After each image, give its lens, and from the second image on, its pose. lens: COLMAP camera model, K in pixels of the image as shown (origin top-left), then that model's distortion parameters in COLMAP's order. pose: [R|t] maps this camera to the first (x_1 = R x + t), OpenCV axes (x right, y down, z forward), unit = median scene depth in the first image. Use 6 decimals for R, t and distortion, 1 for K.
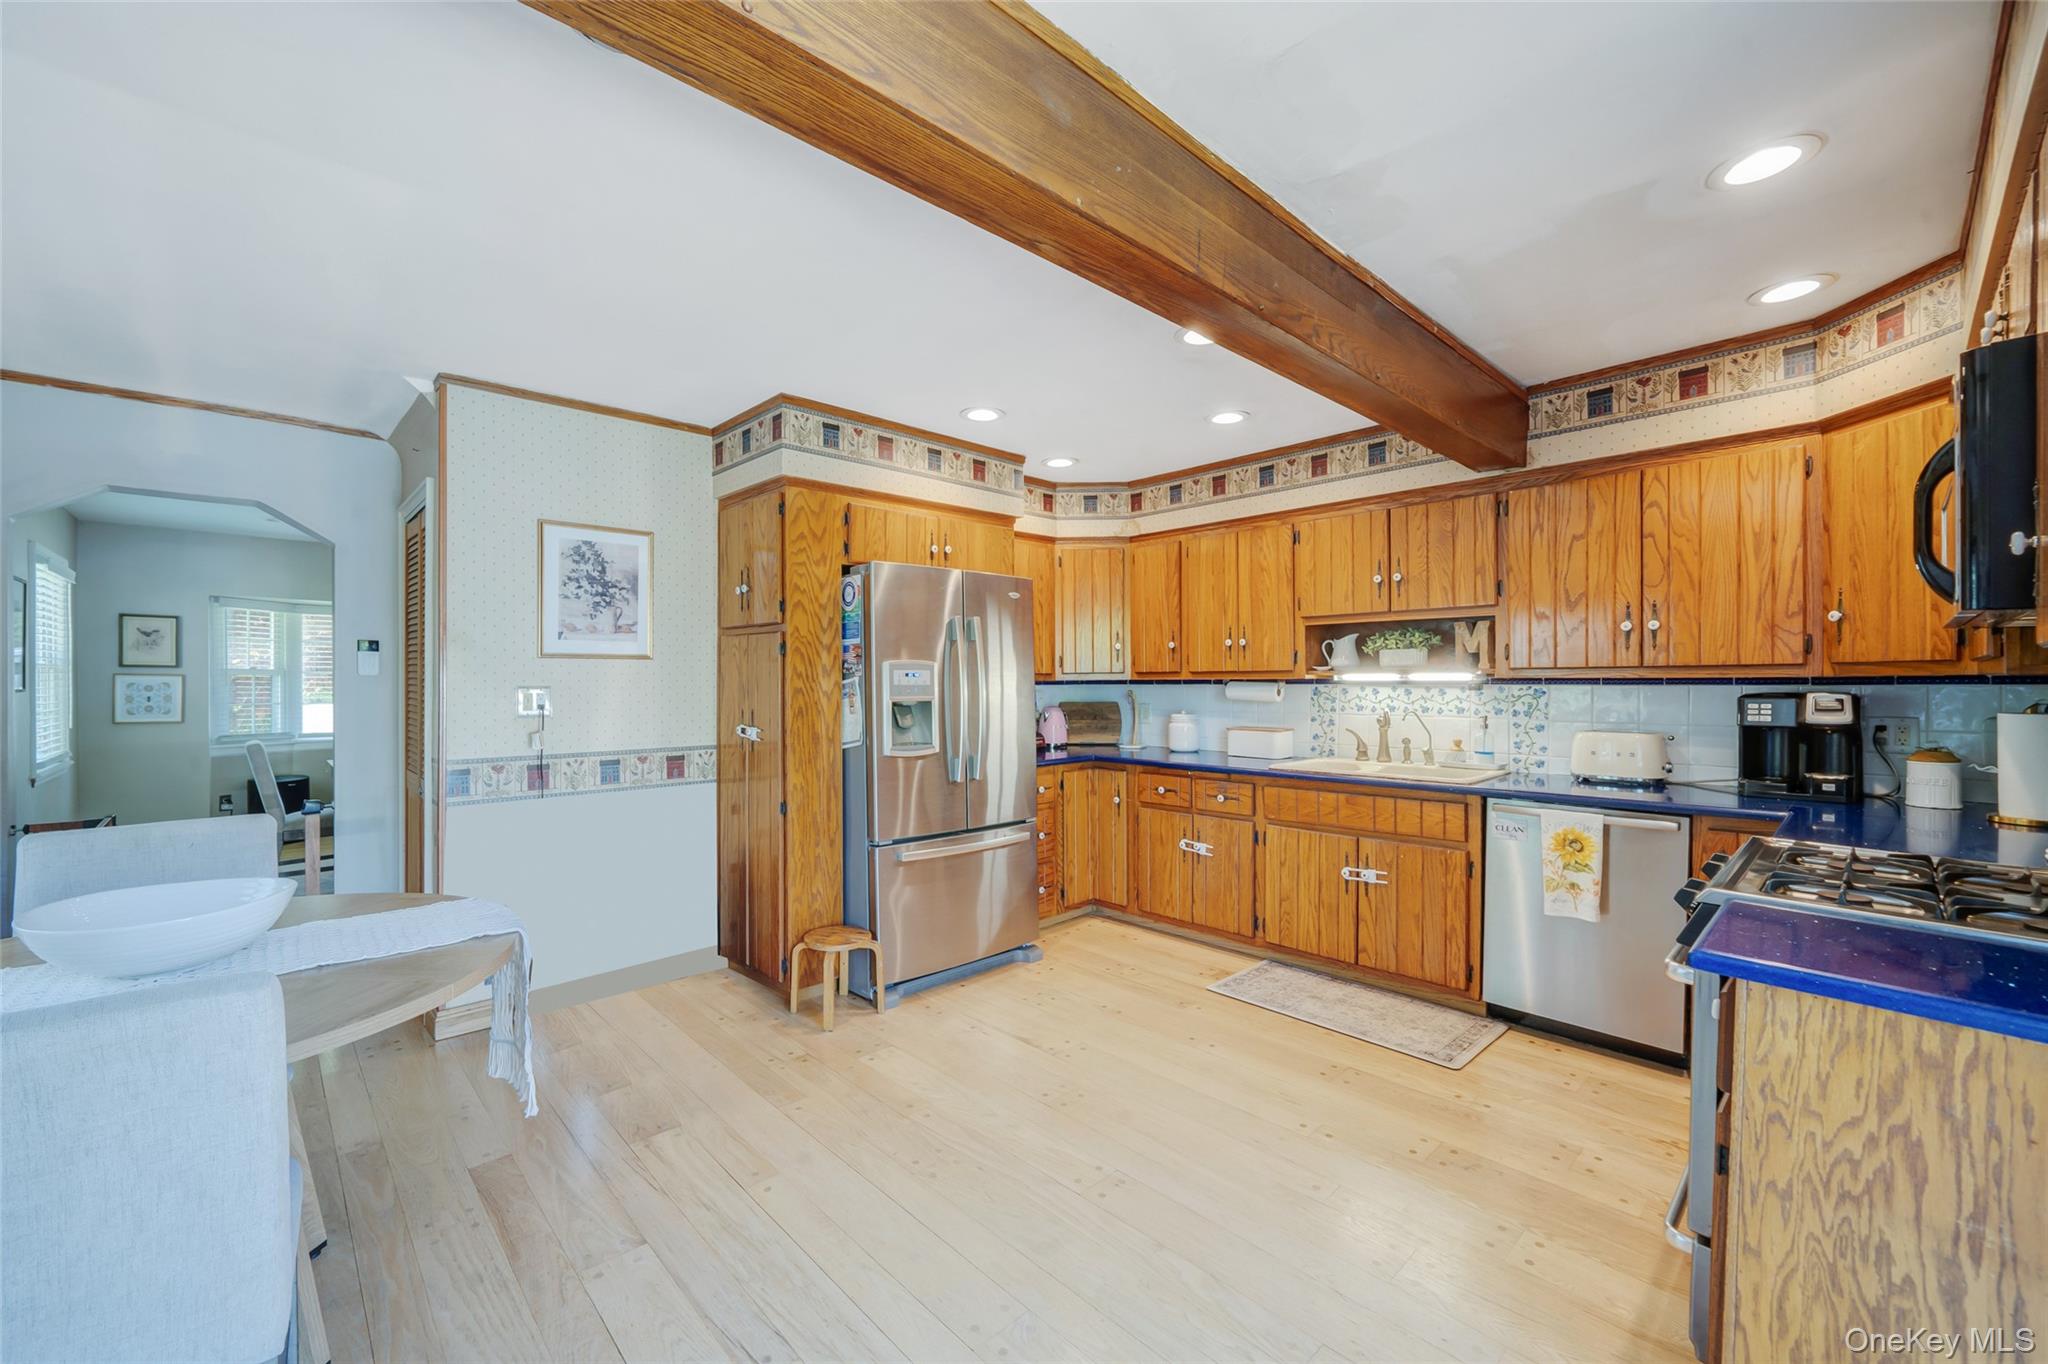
lens RADIAL K [[823.5, 0, 1024.0], [0, 823.5, 682.0], [0, 0, 1]] dist [-0.001062, -0.000084]
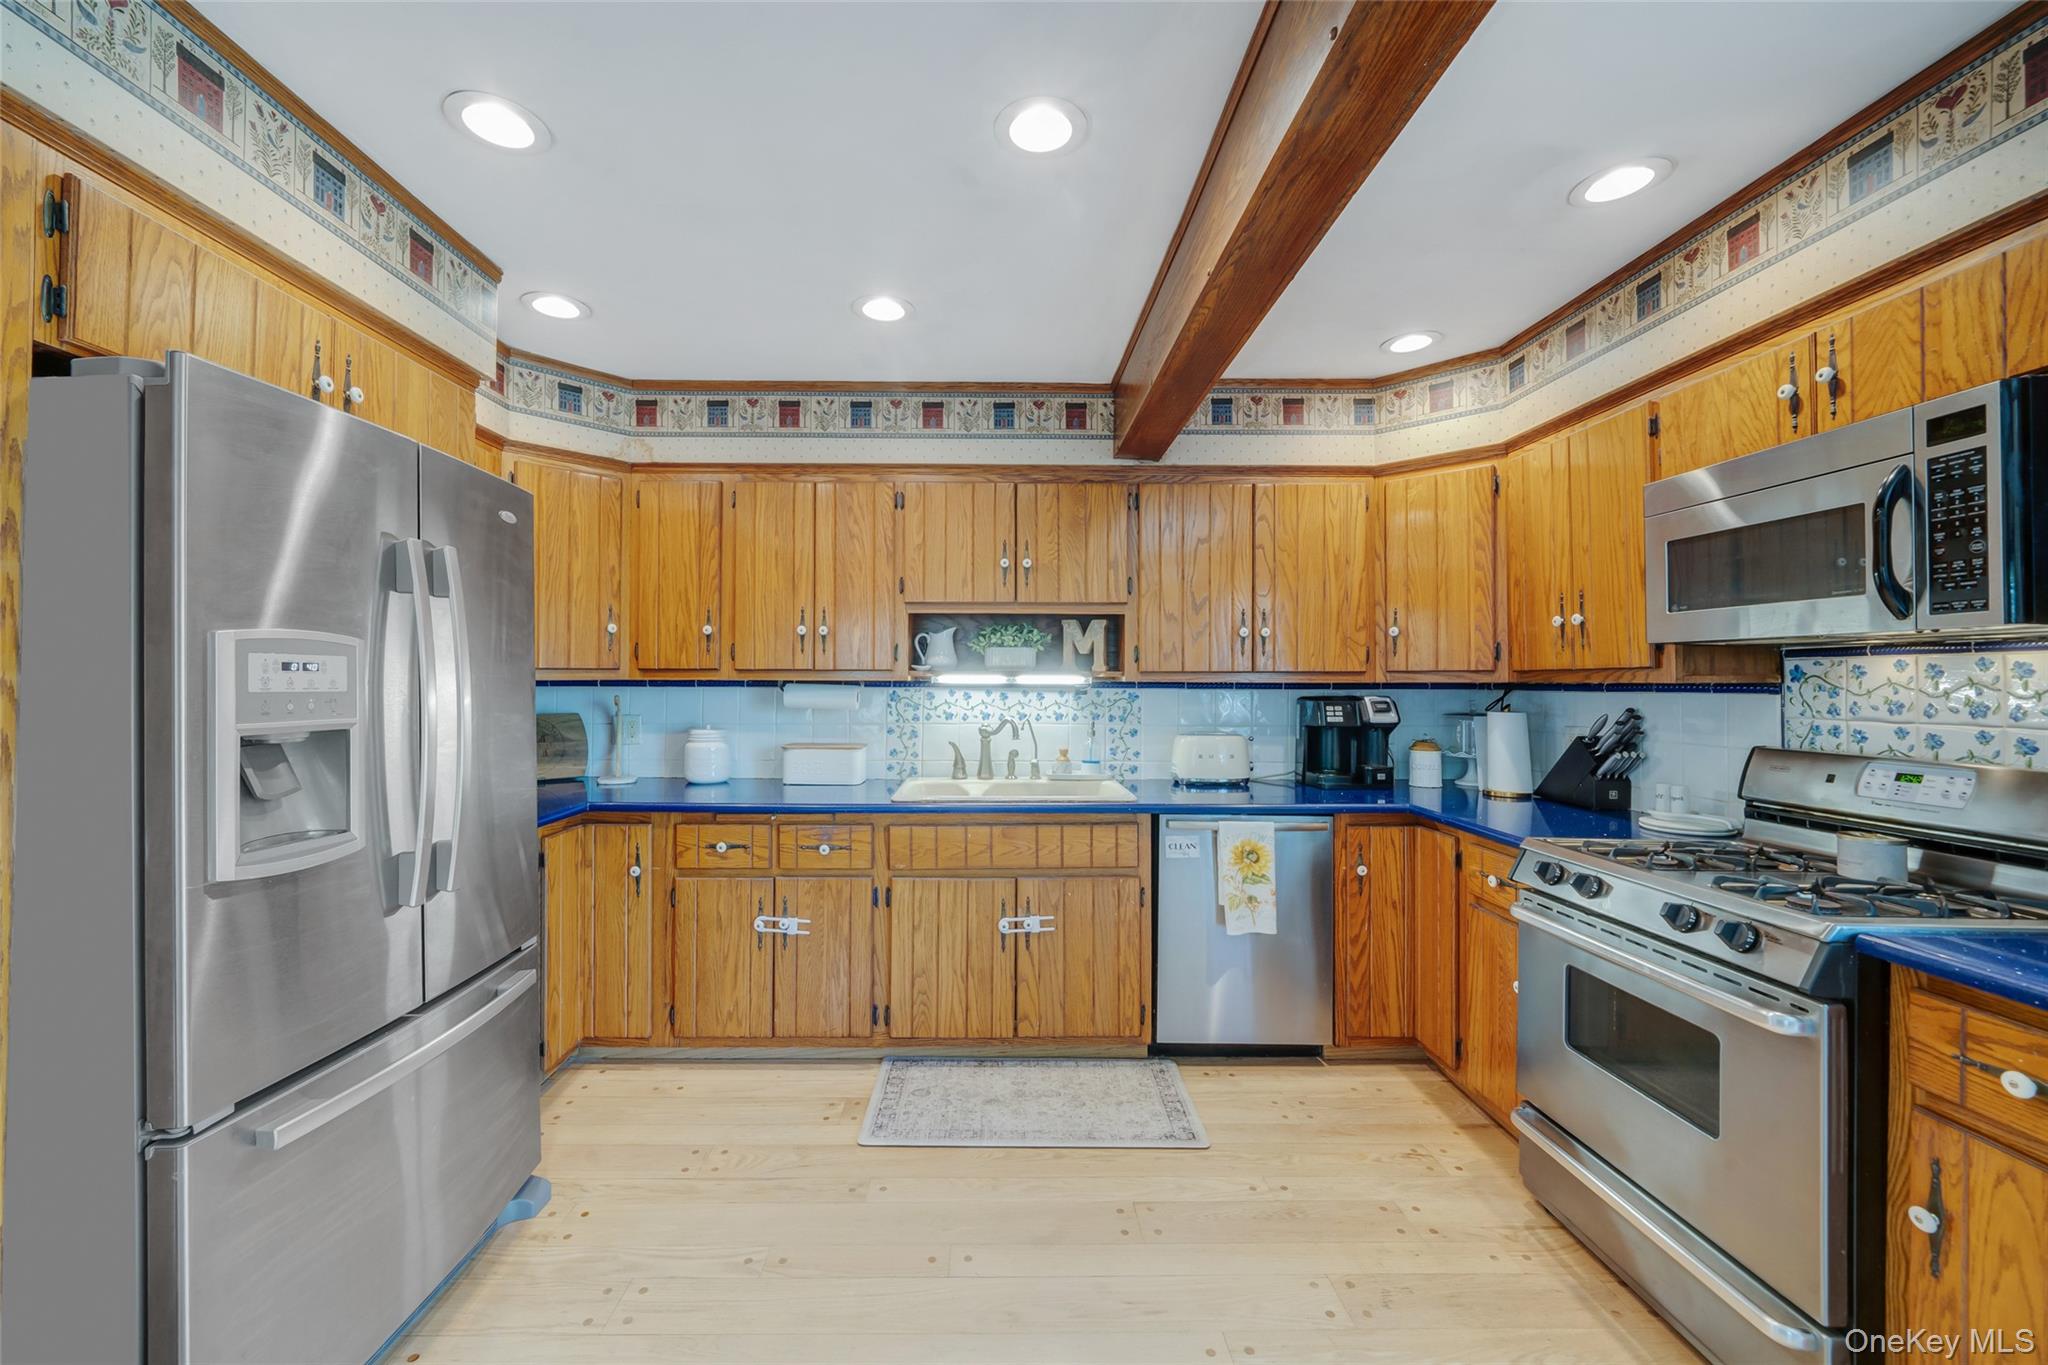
lens RADIAL K [[795.4, 0, 990.2], [0, 795.4, 667.6], [0, 0, 1]] dist [-0.010022, 0.000102]
pose [[0.685908, 0.017741, 0.727472, -0.174964], [-0.005267, 0.999798, -0.019416, -0.002382], [-0.727669, 0.009486, 0.685863, 0.464827]]
